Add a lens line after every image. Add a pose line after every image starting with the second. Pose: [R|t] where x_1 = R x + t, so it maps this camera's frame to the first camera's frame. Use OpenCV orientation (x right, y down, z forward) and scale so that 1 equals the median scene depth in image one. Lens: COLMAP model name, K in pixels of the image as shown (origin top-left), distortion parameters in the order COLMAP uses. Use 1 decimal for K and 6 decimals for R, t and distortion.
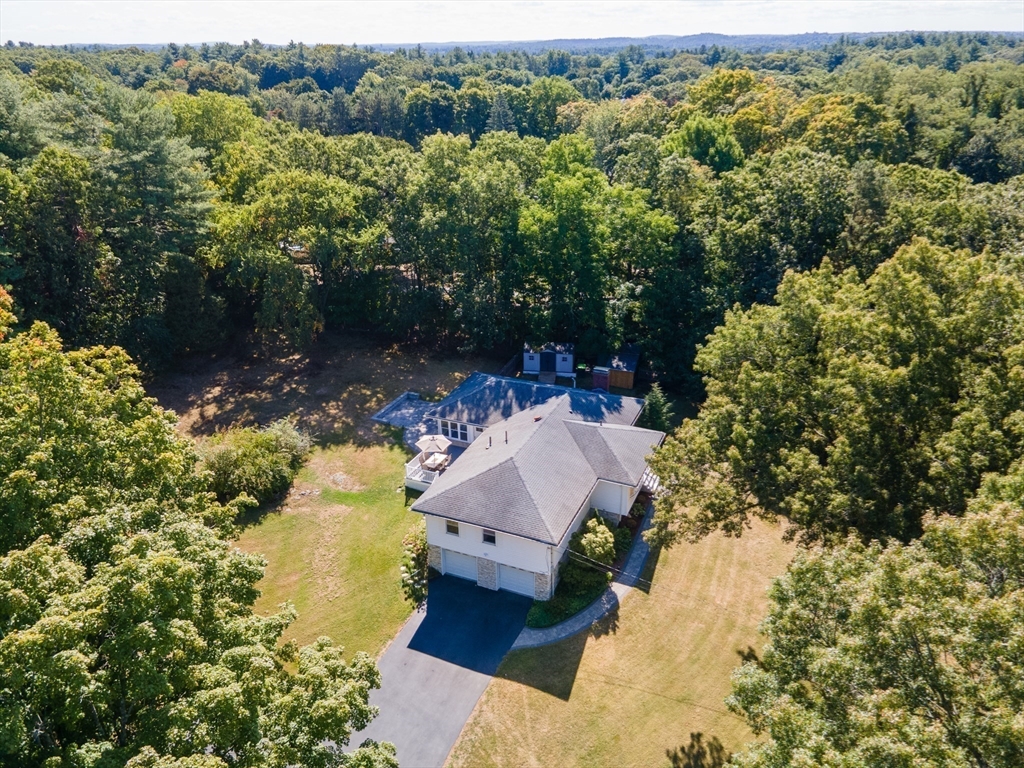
lens RADIAL K [[736.8, 0, 508.7], [0, 736.8, 389.5], [0, 0, 1]] dist [0.052320, 0.003311]
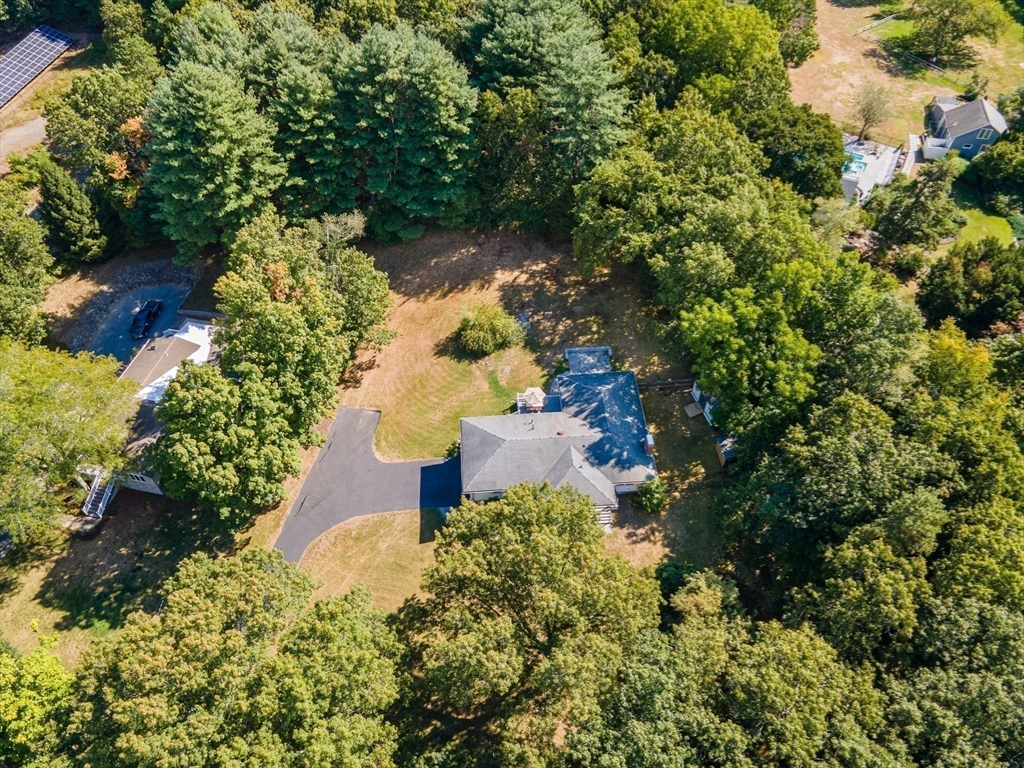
lens RADIAL K [[736.8, 0, 508.7], [0, 736.8, 389.5], [0, 0, 1]] dist [0.052320, 0.003311]
pose [[0.458727, 0.692644, -0.556609, 0.778253], [-0.366315, 0.718110, 0.591718, -0.890248], [0.809557, -0.067543, 0.583142, 0.034841]]
